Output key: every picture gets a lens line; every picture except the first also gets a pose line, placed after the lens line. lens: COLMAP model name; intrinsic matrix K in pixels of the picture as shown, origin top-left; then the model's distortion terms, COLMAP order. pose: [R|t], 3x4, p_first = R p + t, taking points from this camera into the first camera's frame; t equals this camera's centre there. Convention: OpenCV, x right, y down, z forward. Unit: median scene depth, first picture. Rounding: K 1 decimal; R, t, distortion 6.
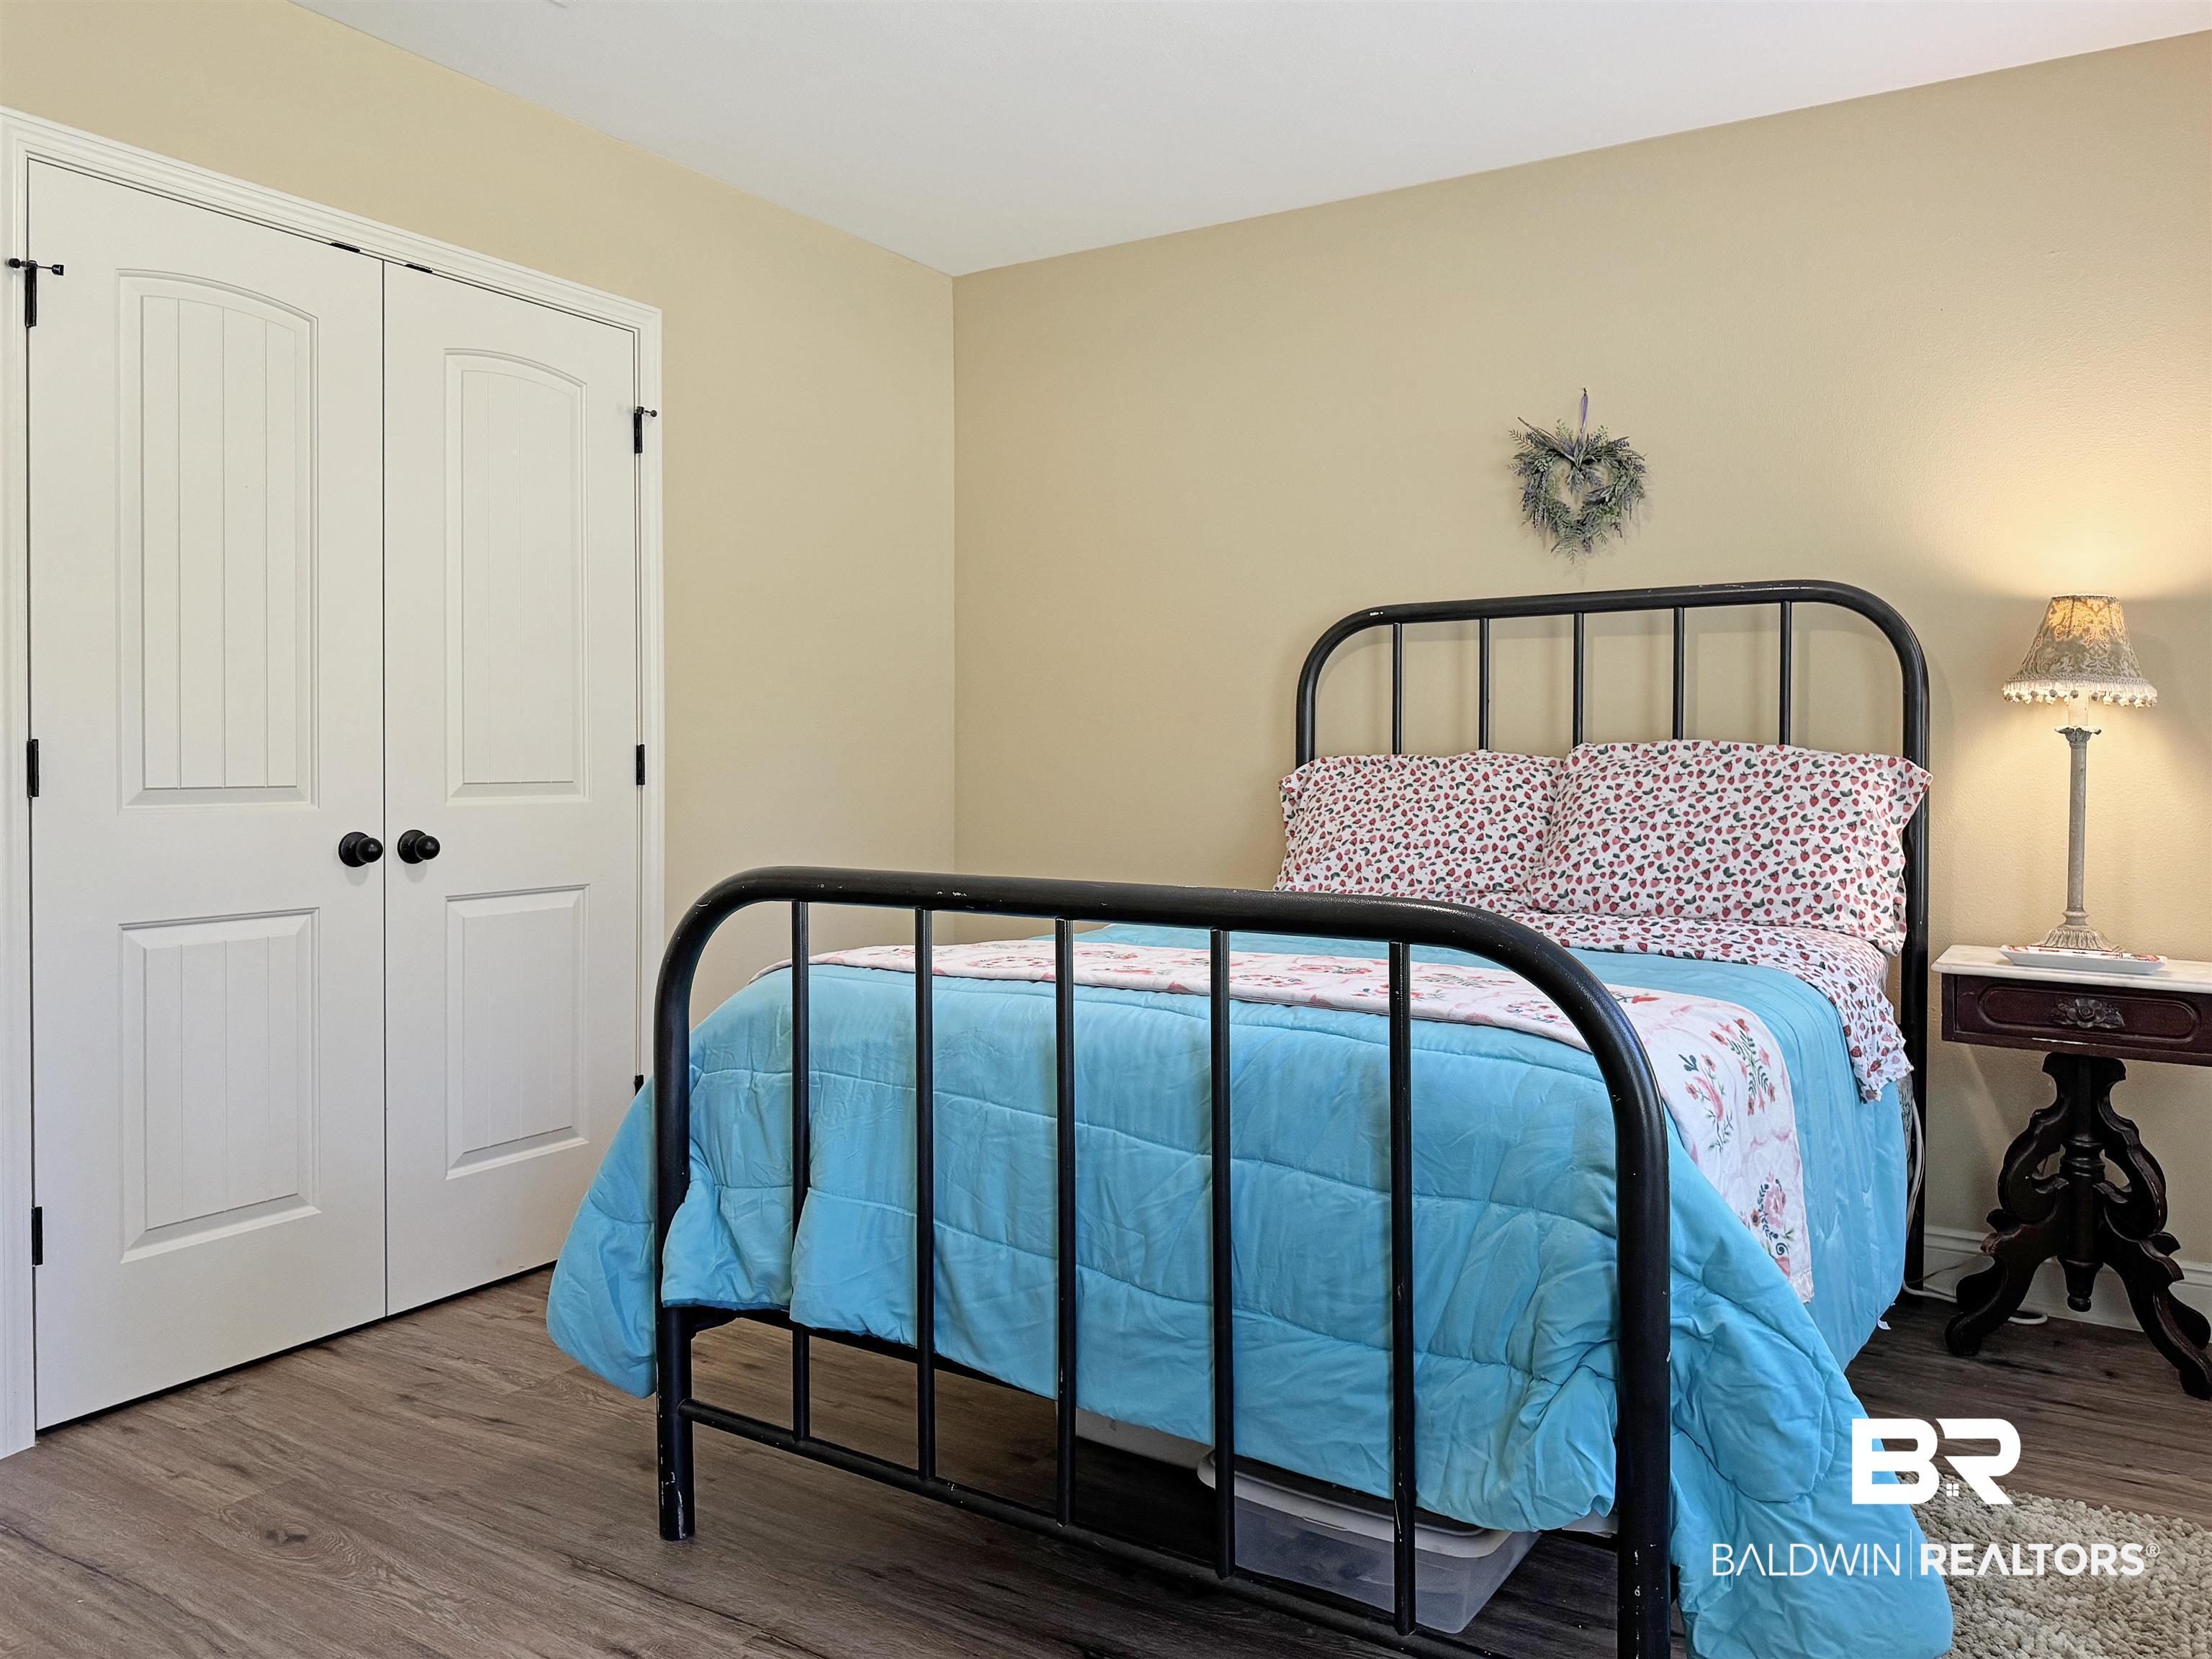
lens RADIAL K [[1581.1, 0, 1103.6], [0, 1581.1, 772.5], [0, 0, 1]] dist [0.127279, -0.194265]
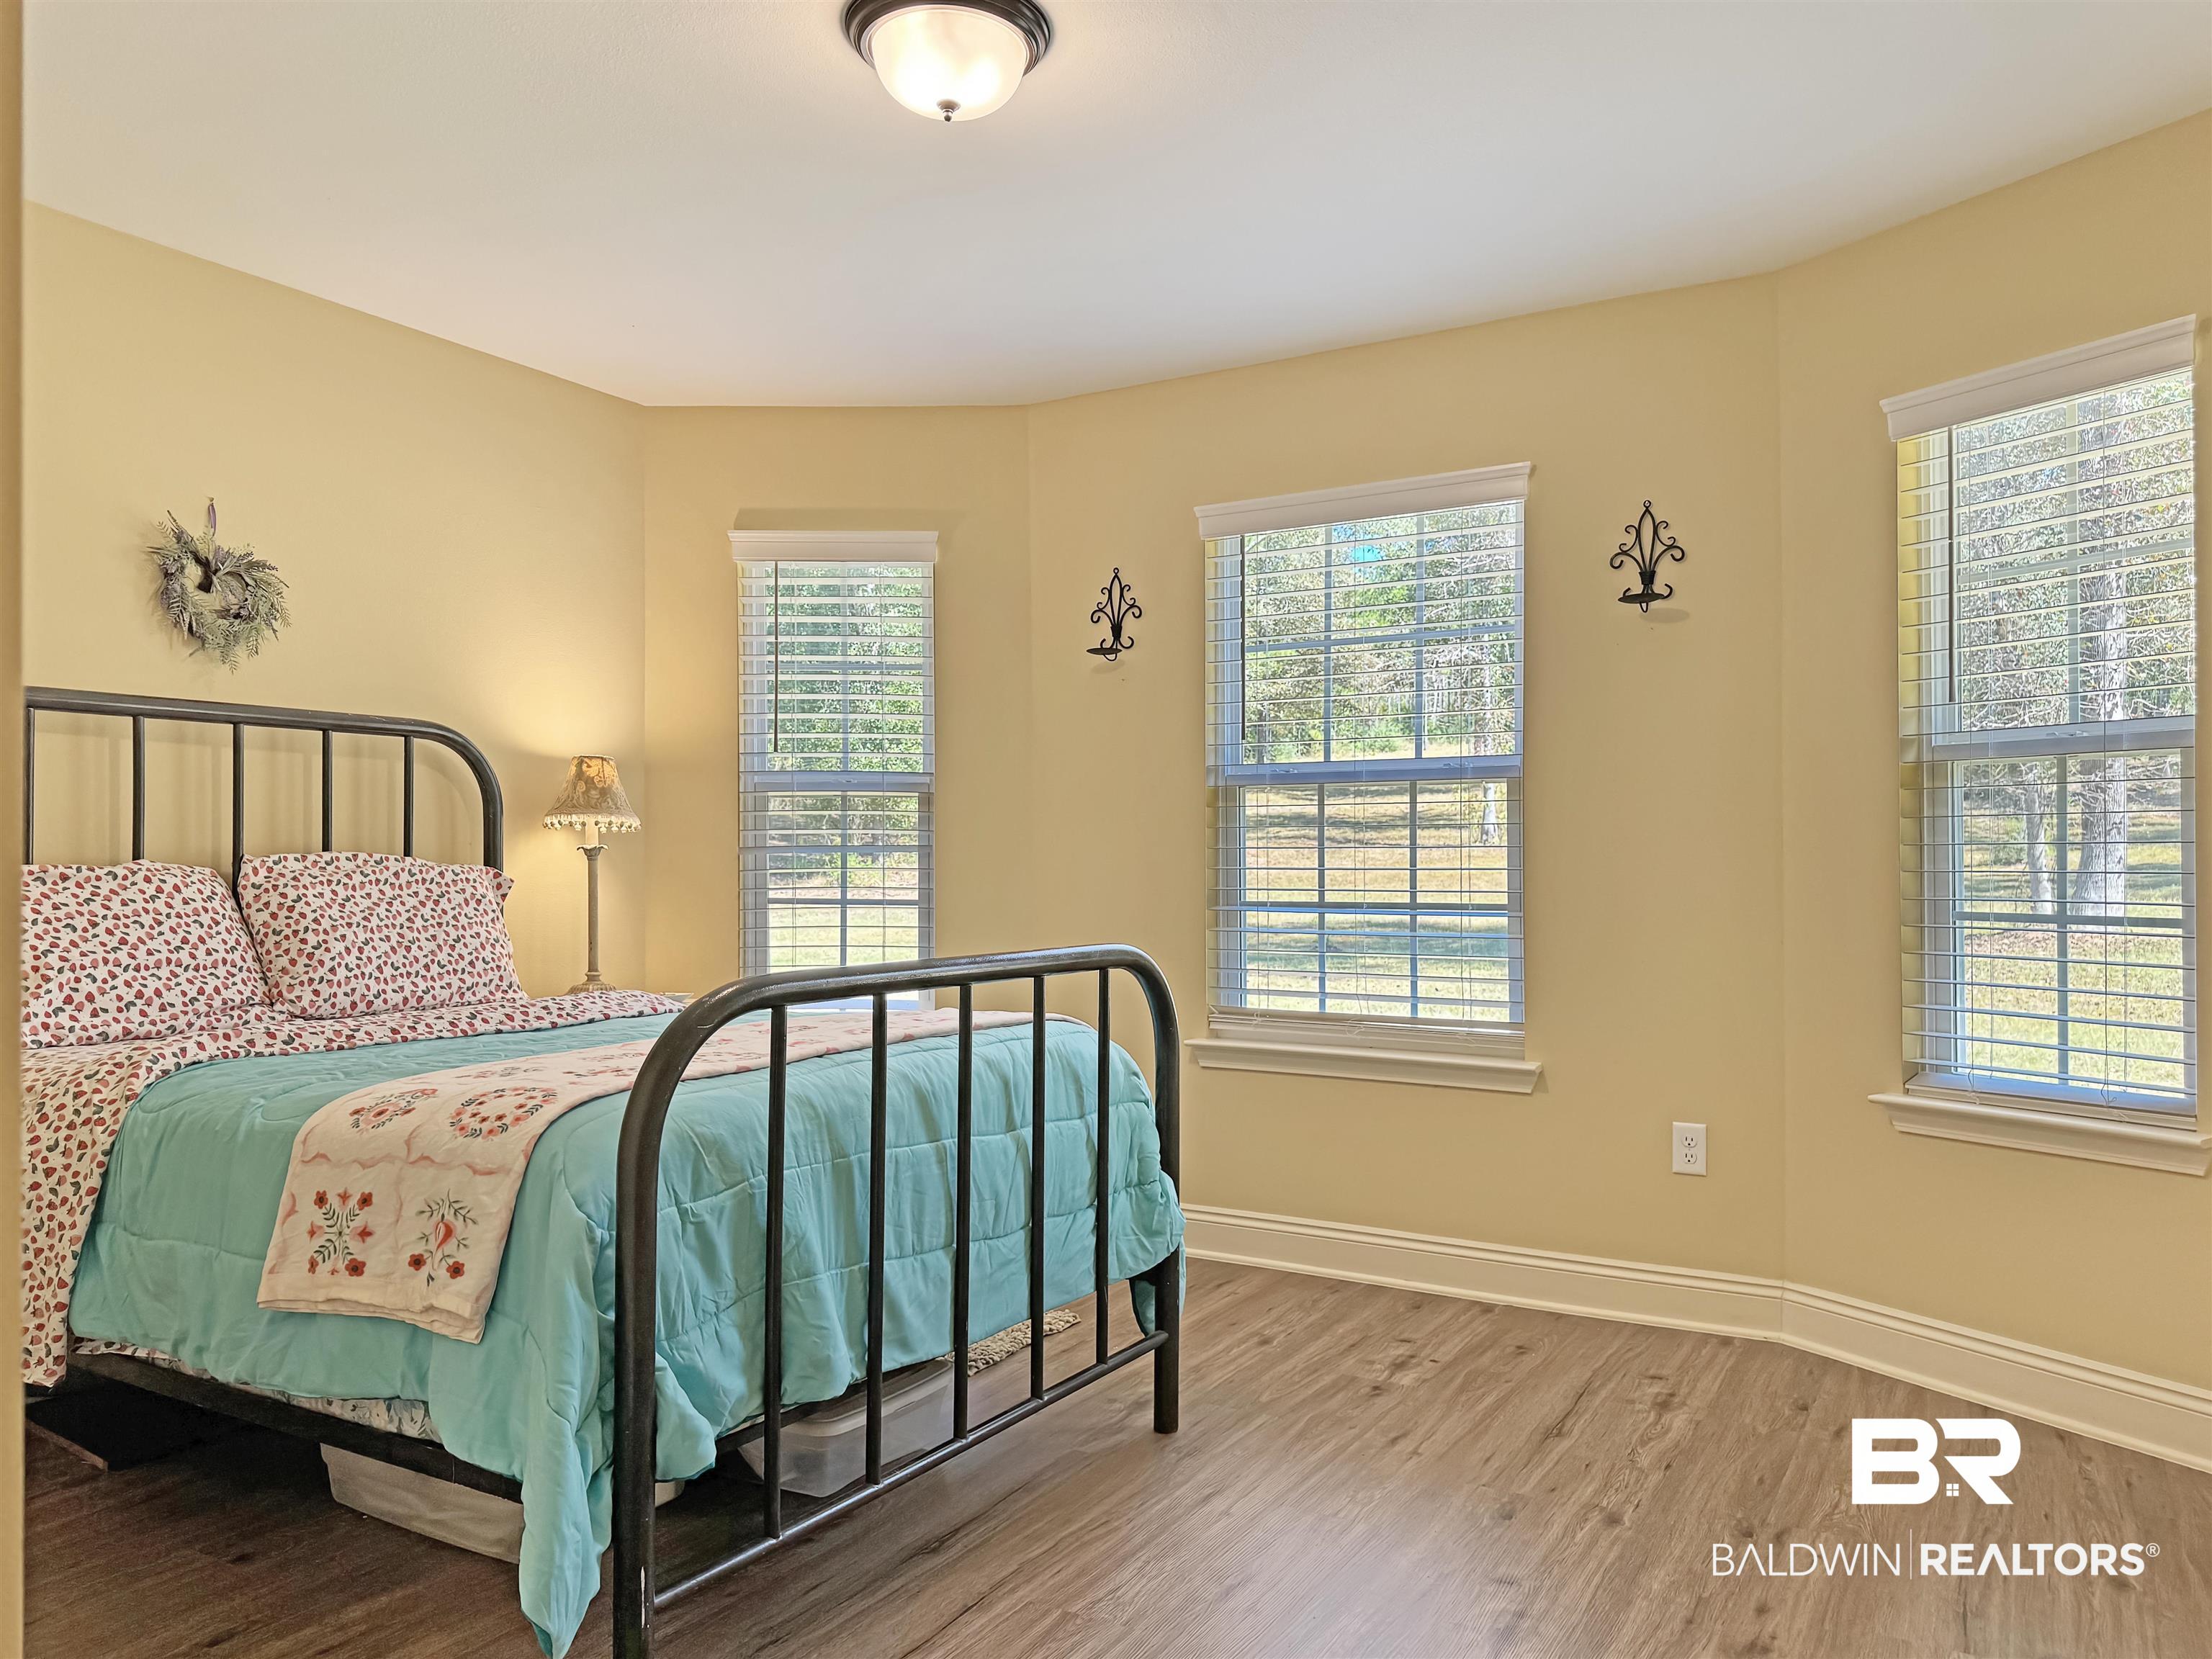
lens RADIAL K [[1581.1, 0, 1103.6], [0, 1581.1, 772.5], [0, 0, 1]] dist [0.127279, -0.194265]
pose [[-0.044760, 0.058894, 0.997260, -0.807883], [0.011026, 0.998229, -0.058456, -0.004388], [-0.998937, 0.008380, -0.045330, 0.546075]]
